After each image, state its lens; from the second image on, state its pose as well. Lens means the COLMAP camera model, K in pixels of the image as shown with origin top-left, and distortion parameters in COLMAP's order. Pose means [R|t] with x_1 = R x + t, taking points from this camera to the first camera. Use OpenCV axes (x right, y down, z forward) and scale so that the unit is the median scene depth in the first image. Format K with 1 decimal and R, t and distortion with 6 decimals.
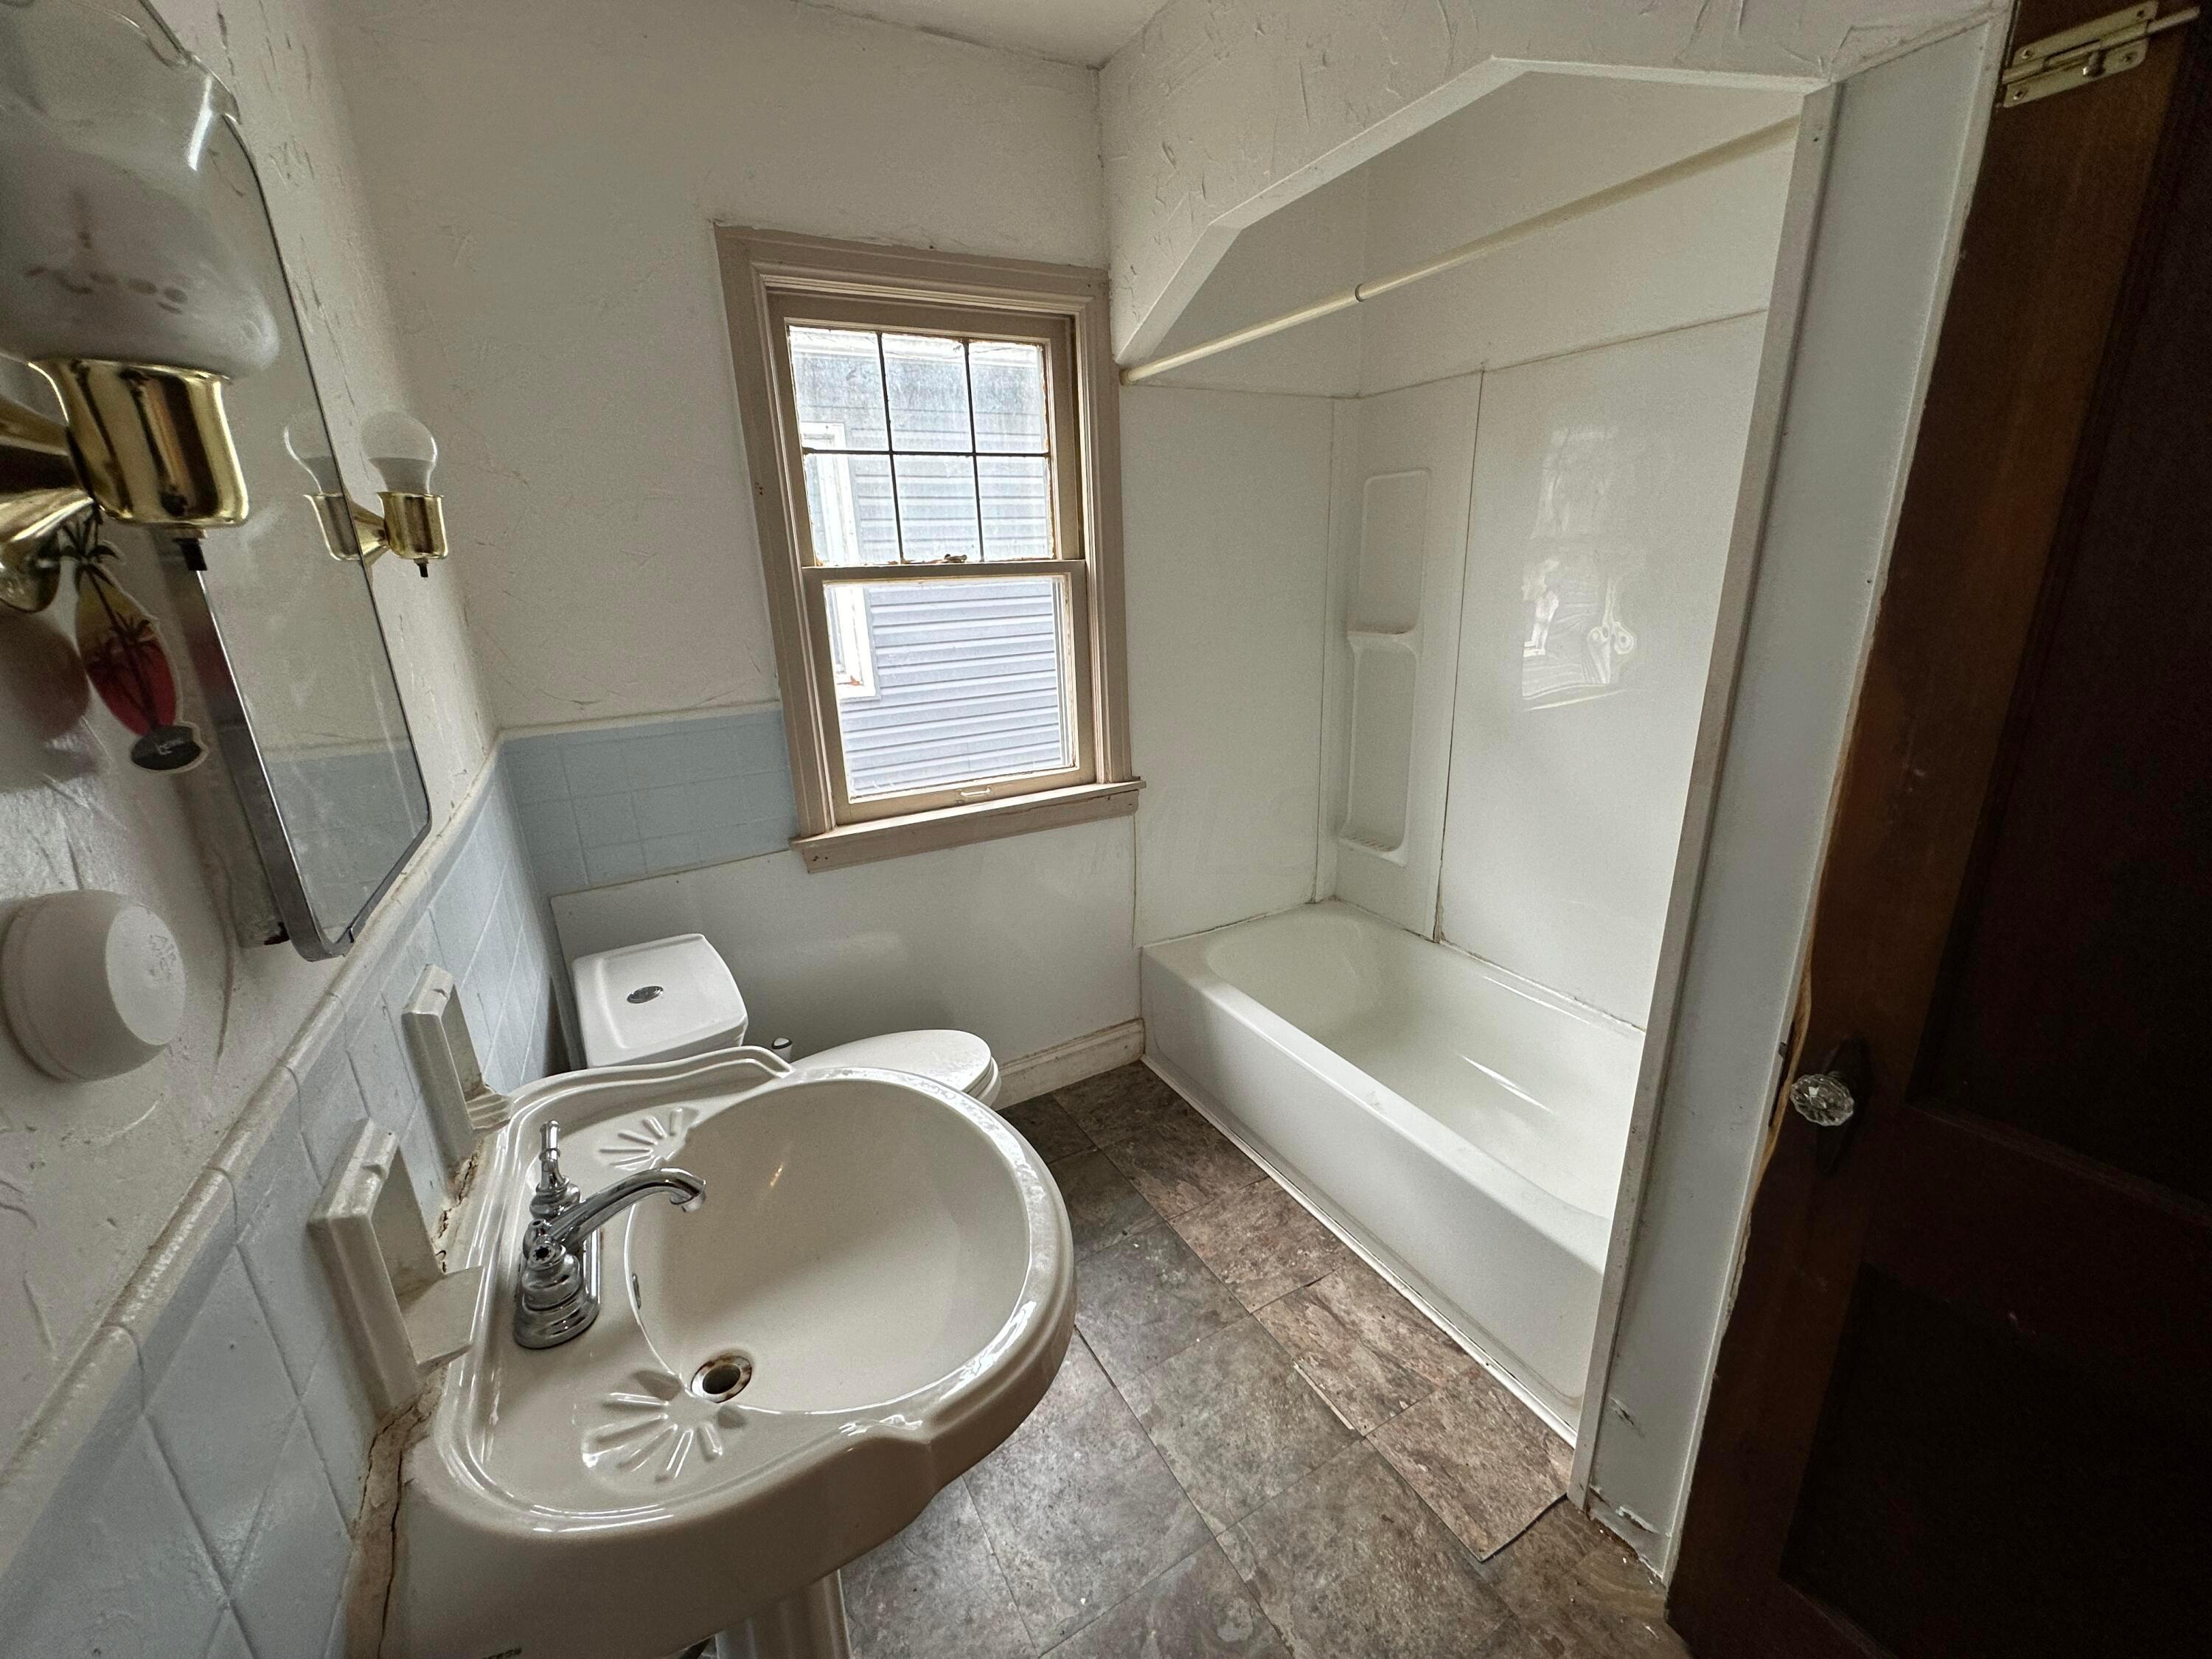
lens RADIAL K [[880.2, 0, 1105.8], [0, 880.2, 827.4], [0, 0, 1]] dist [-0.002736, 0.000494]
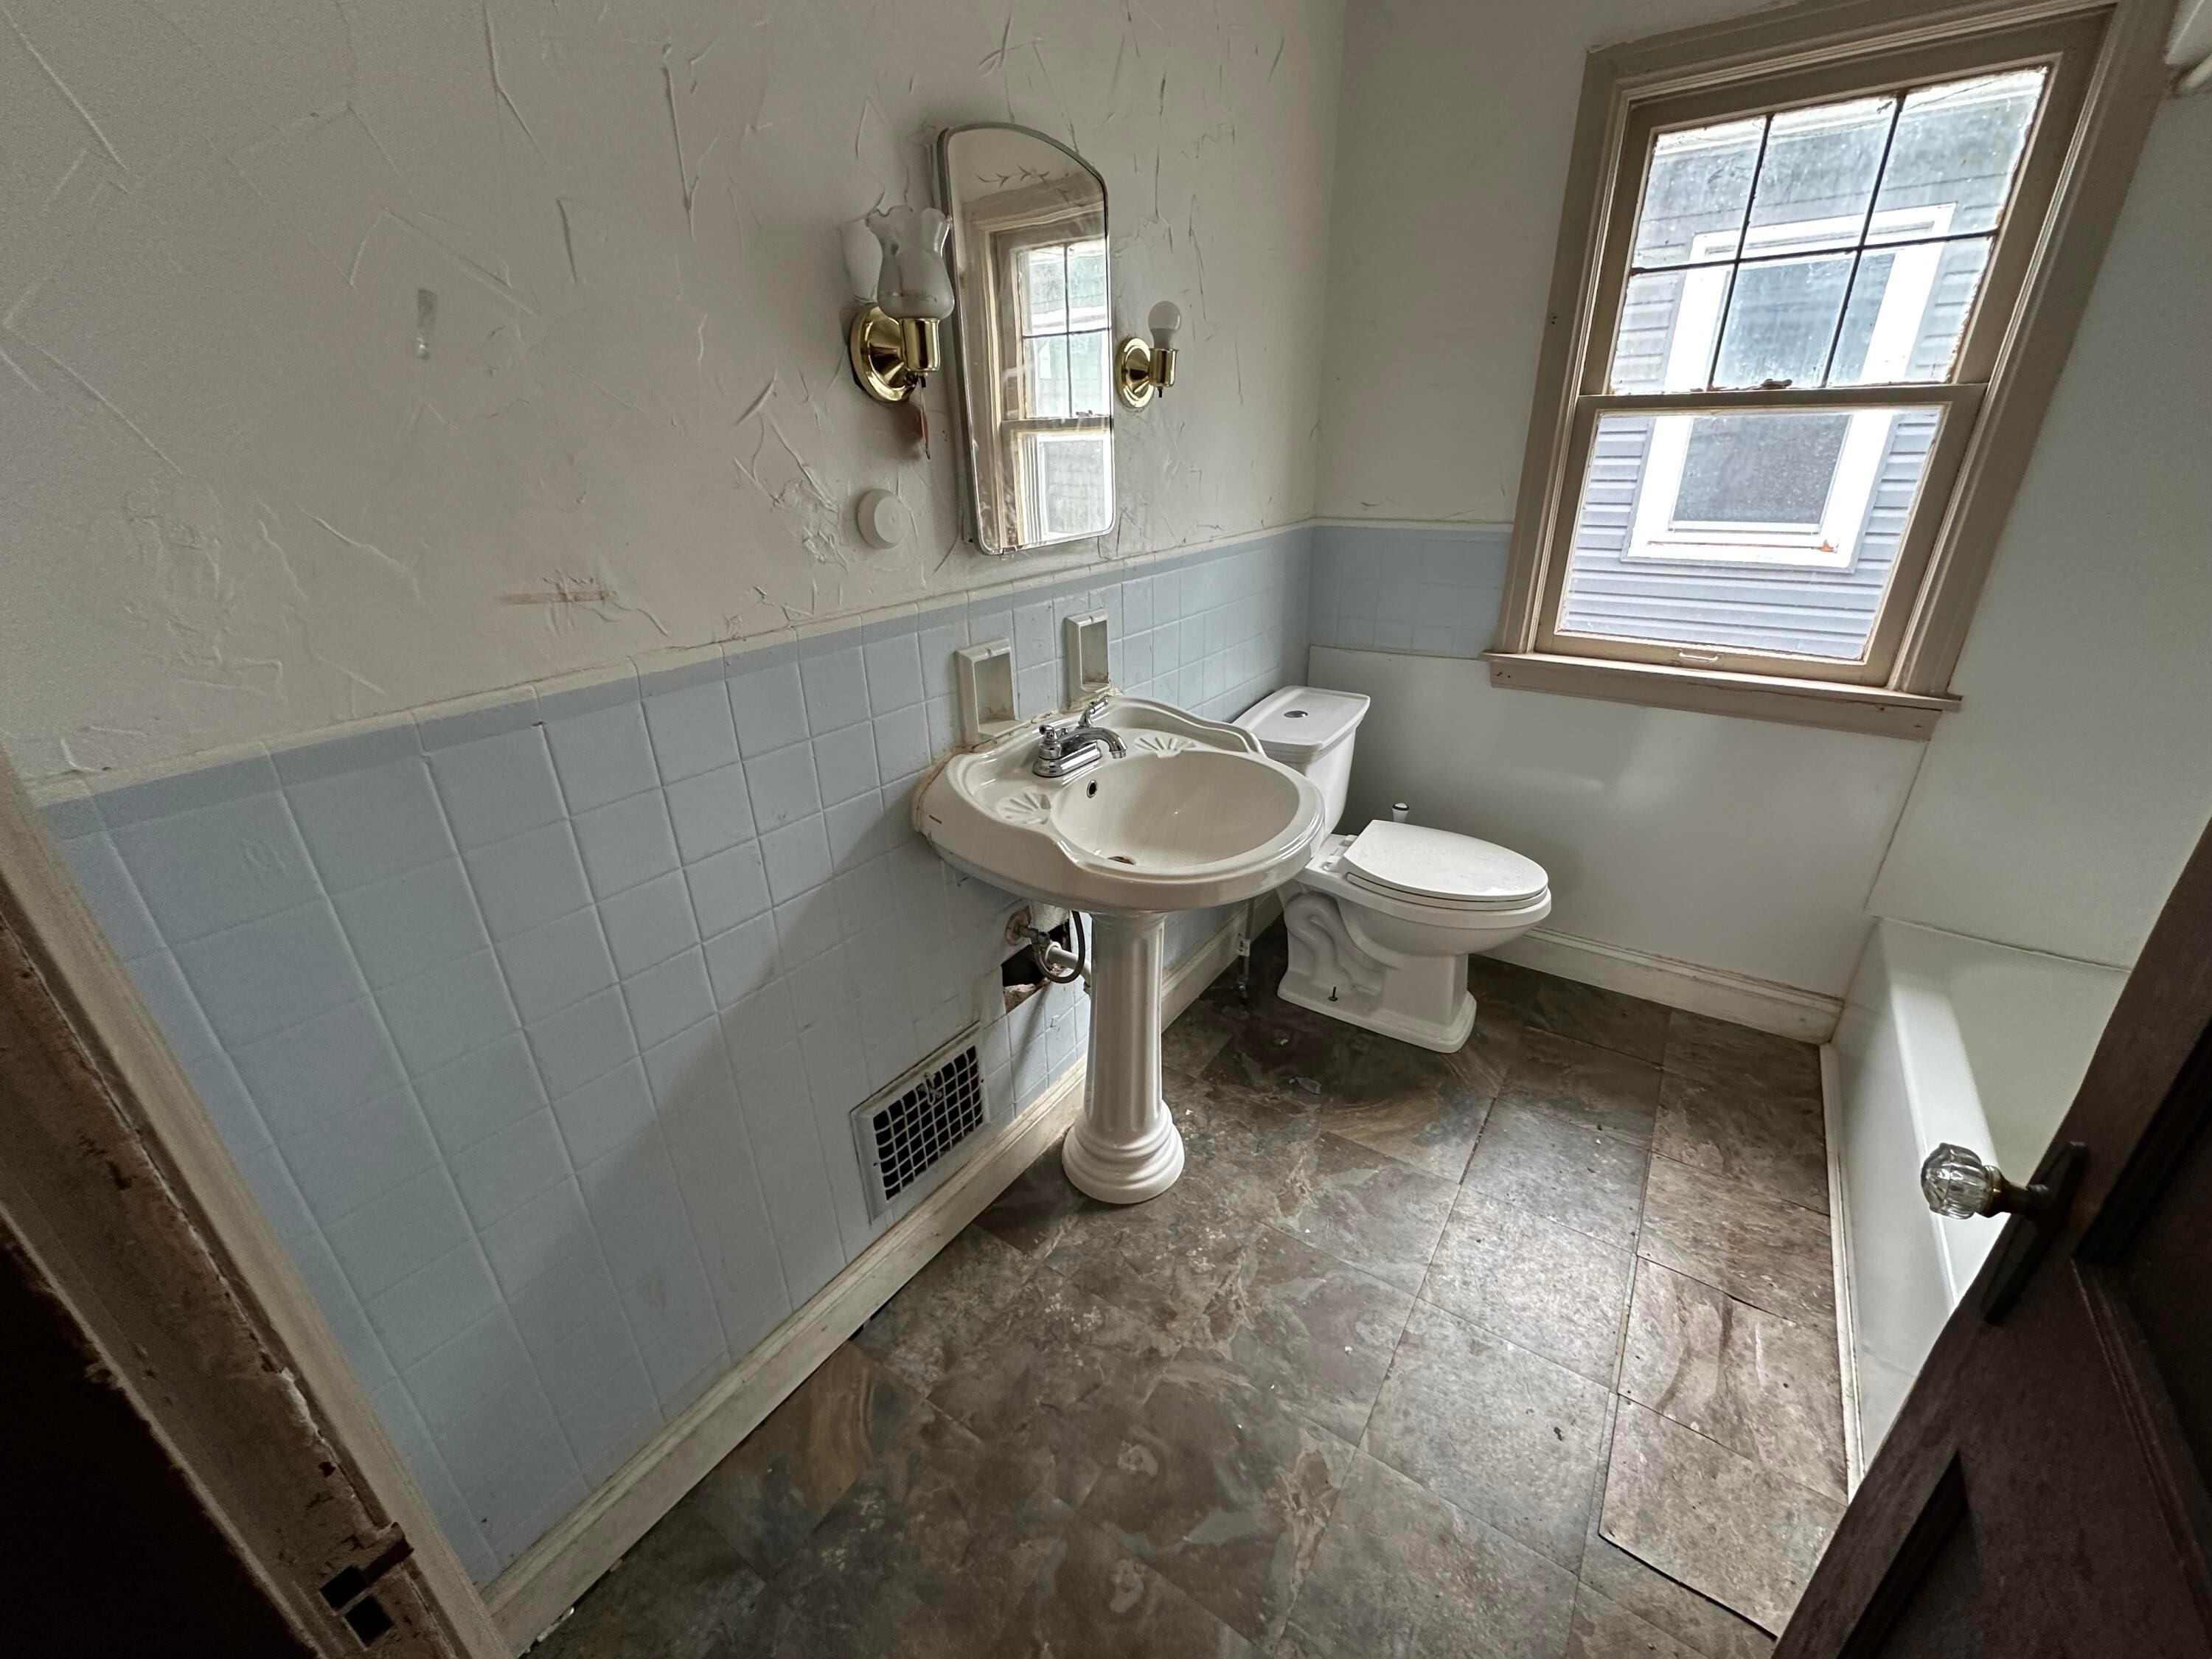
lens RADIAL K [[880.2, 0, 1105.8], [0, 880.2, 827.4], [0, 0, 1]] dist [-0.002736, 0.000494]
pose [[0.442177, 0.388229, -0.808553, 0.418343], [-0.255364, 0.918653, 0.301441, 0.005167], [0.859807, 0.073185, 0.505347, 0.021177]]
